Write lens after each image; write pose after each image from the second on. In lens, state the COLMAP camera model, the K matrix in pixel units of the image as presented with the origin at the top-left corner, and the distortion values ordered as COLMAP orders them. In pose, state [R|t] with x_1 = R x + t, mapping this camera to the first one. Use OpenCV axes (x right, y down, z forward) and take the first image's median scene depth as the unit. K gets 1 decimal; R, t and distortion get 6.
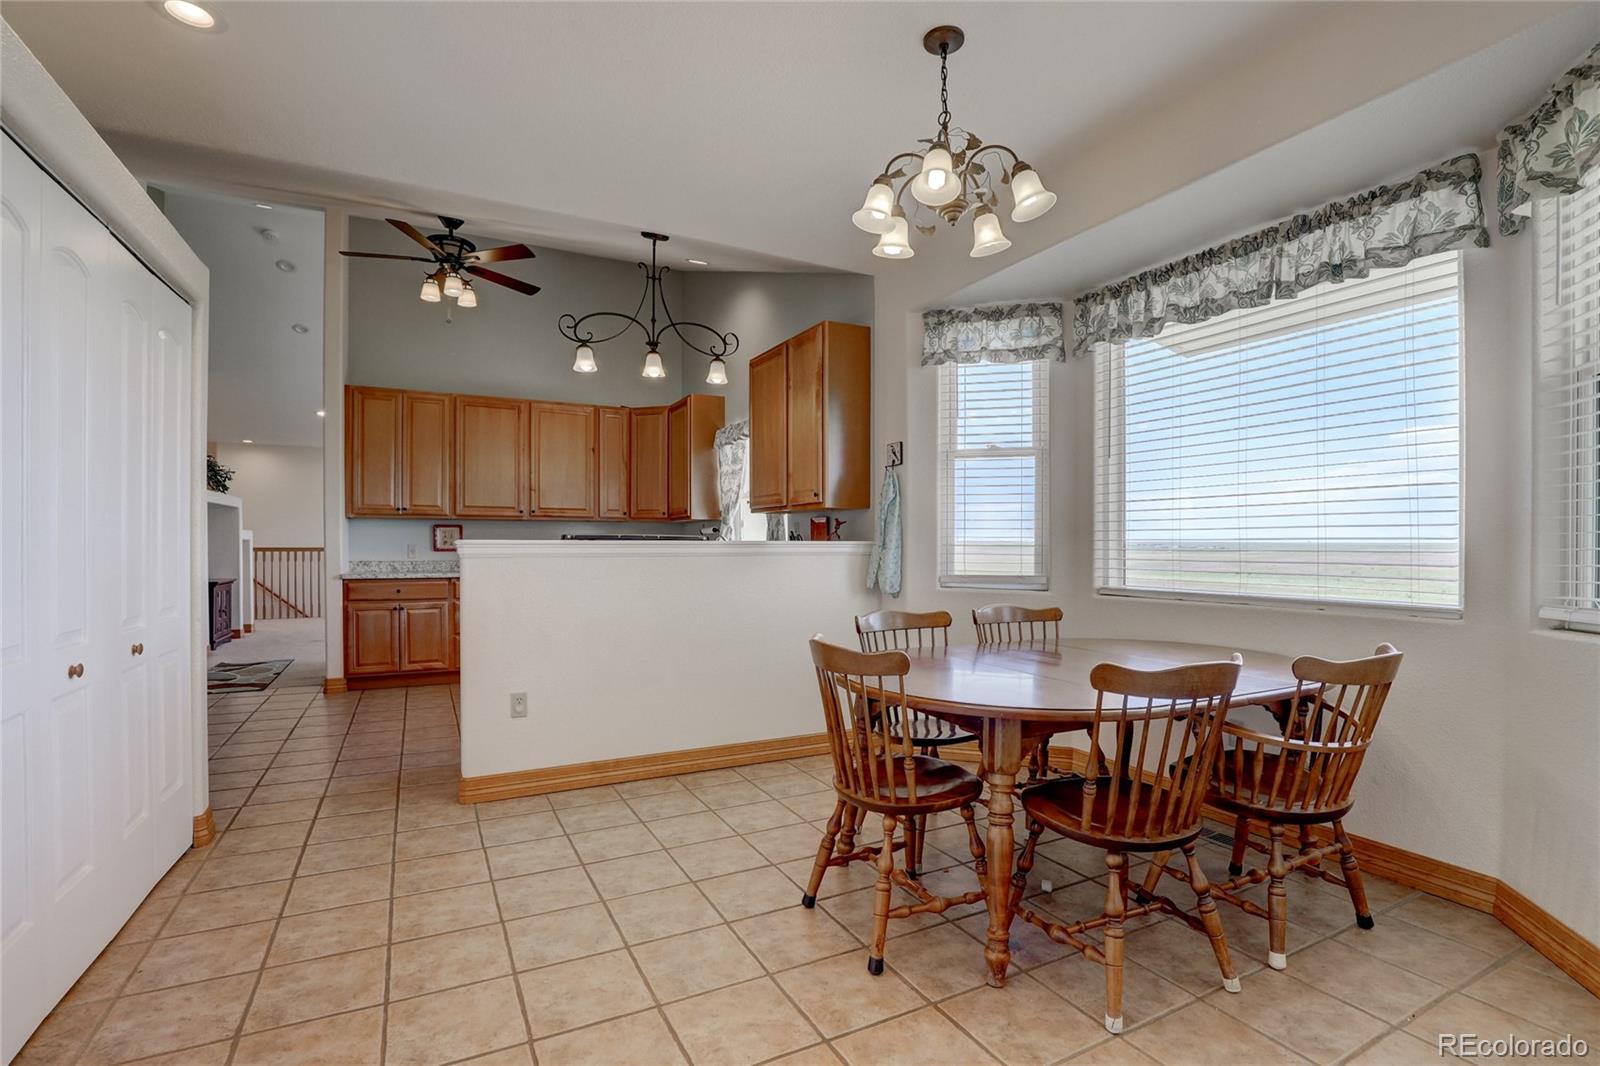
lens RADIAL K [[741.8, 0, 791.1], [0, 741.8, 537.1], [0, 0, 1]] dist [-0.024521, 0.001015]
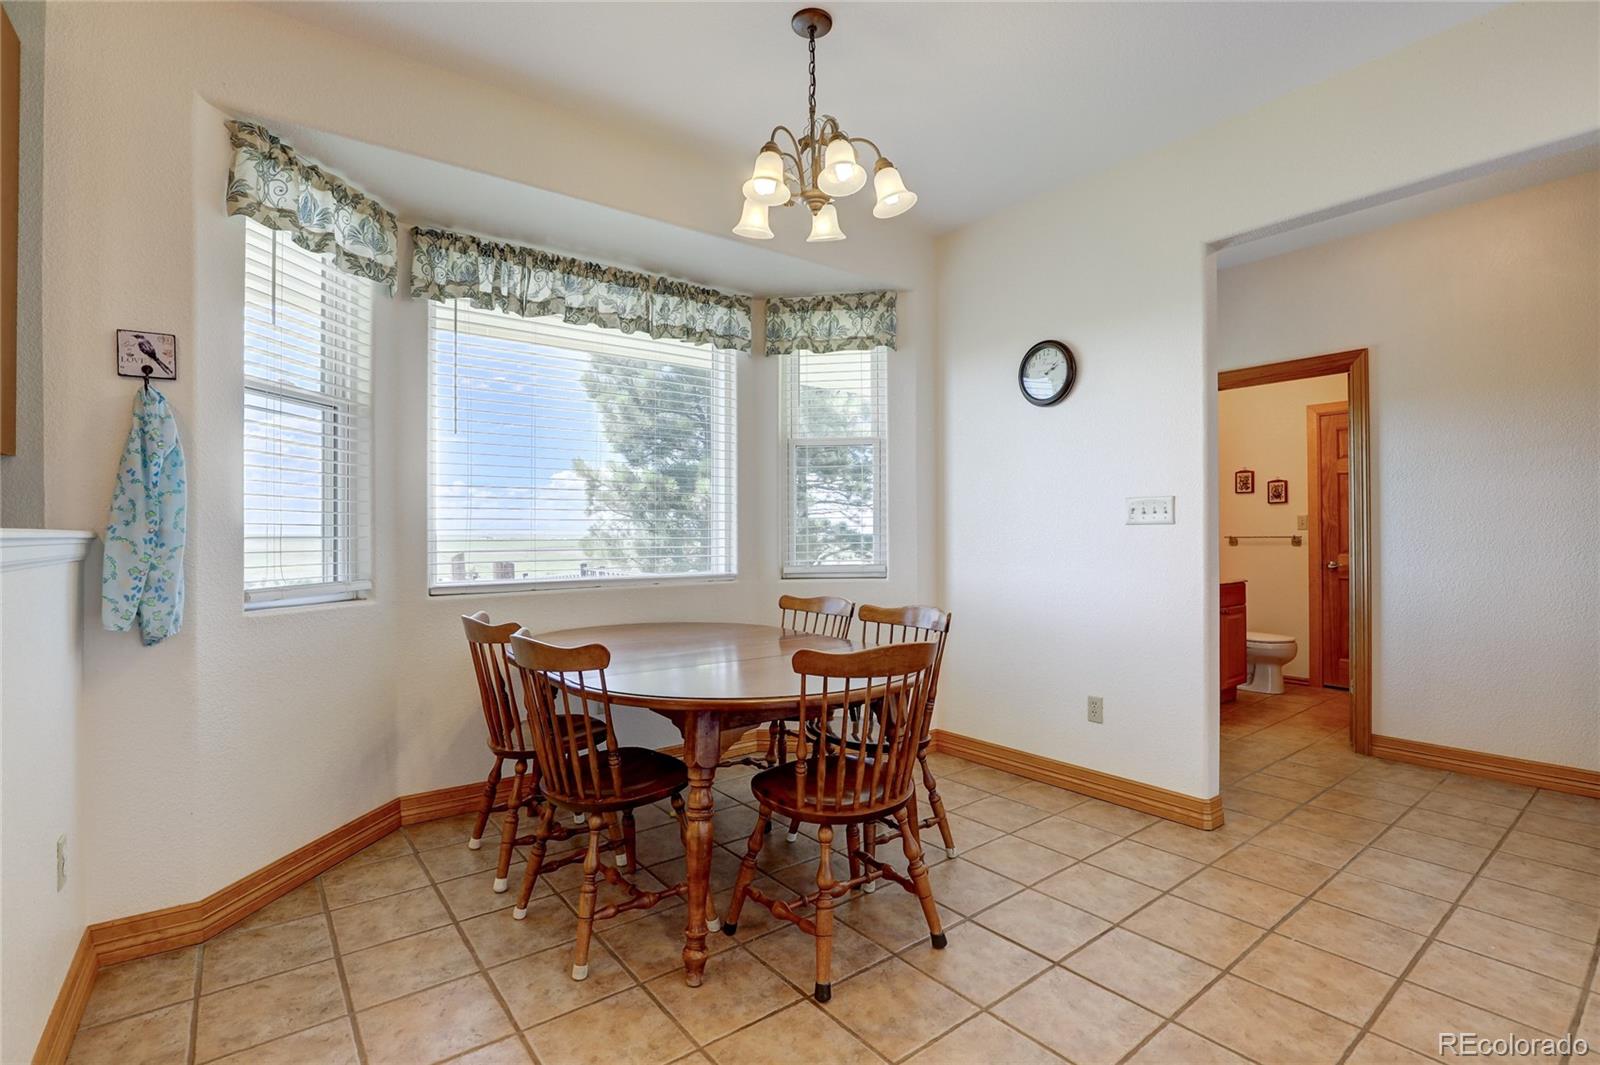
lens RADIAL K [[741.8, 0, 791.1], [0, 741.8, 536.6], [0, 0, 1]] dist [-0.024521, 0.001015]
pose [[-0.183914, -0.005471, 0.982927, -0.591161], [-0.002299, 0.999984, 0.005136, 0.007362], [-0.982940, -0.001315, -0.183924, 0.956452]]
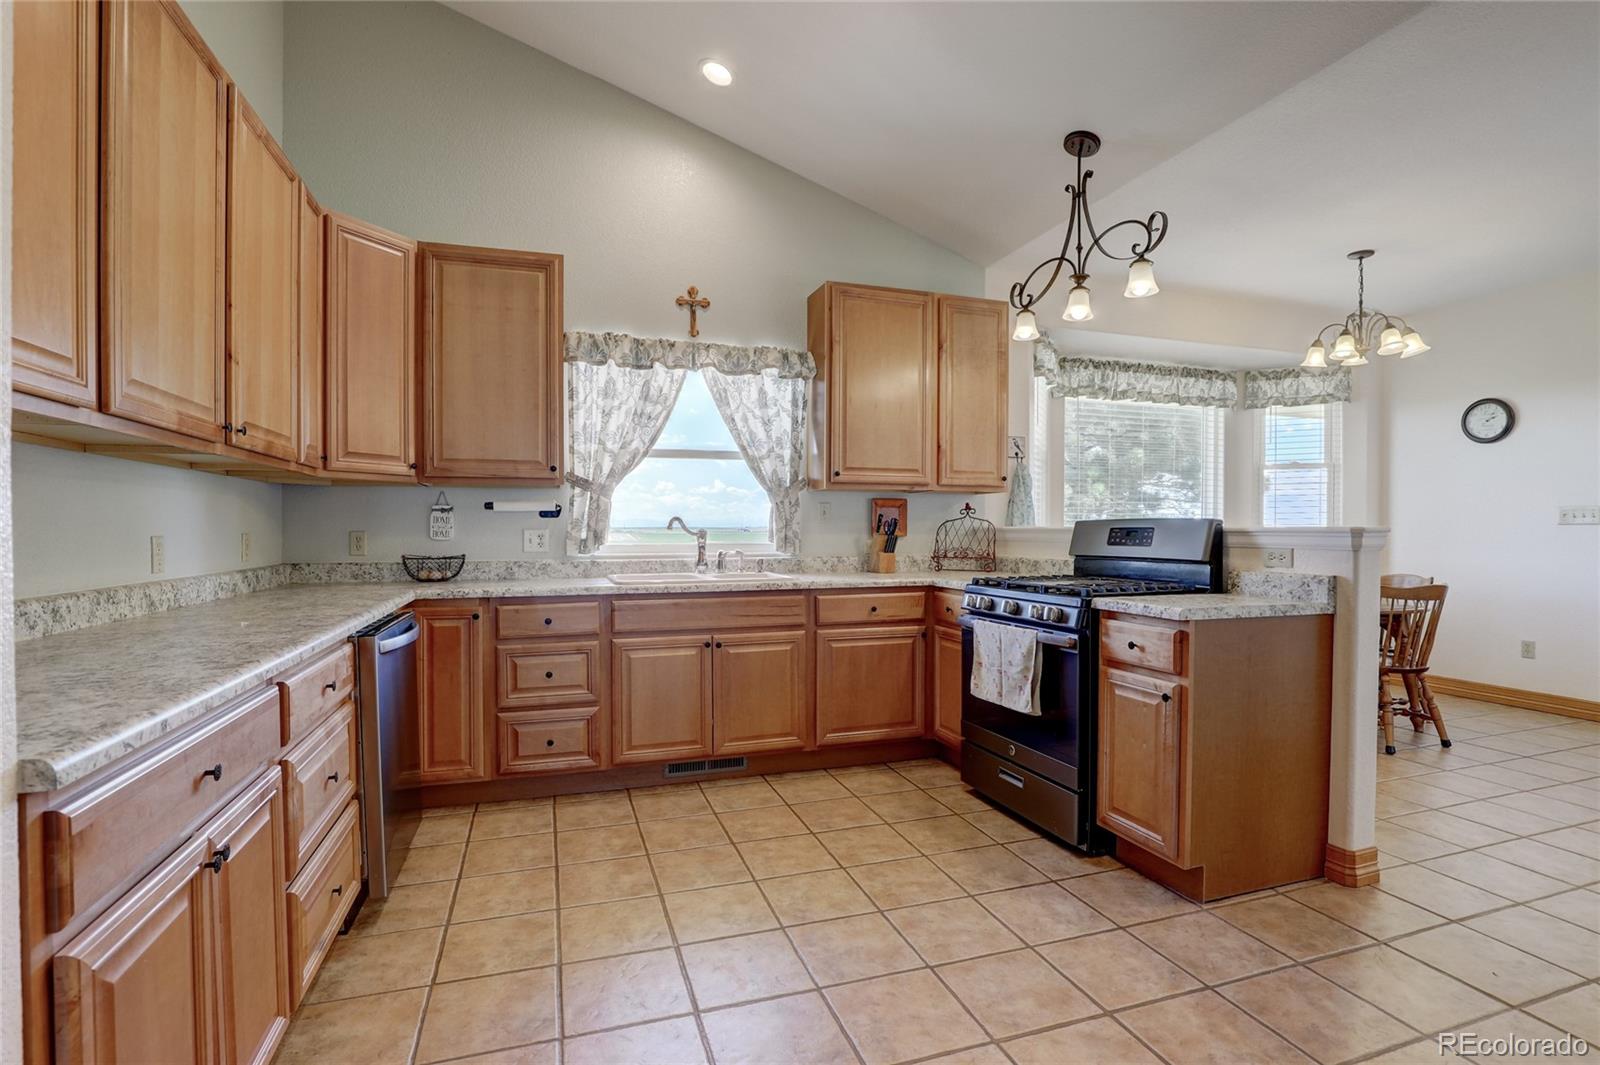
lens RADIAL K [[741.8, 0, 791.1], [0, 741.8, 536.6], [0, 0, 1]] dist [-0.024521, 0.001015]
pose [[0.157353, -0.012282, 0.987466, -1.406701], [-0.007957, 0.999874, 0.013705, 0.009862], [-0.987510, -0.010013, 0.157235, 1.649903]]
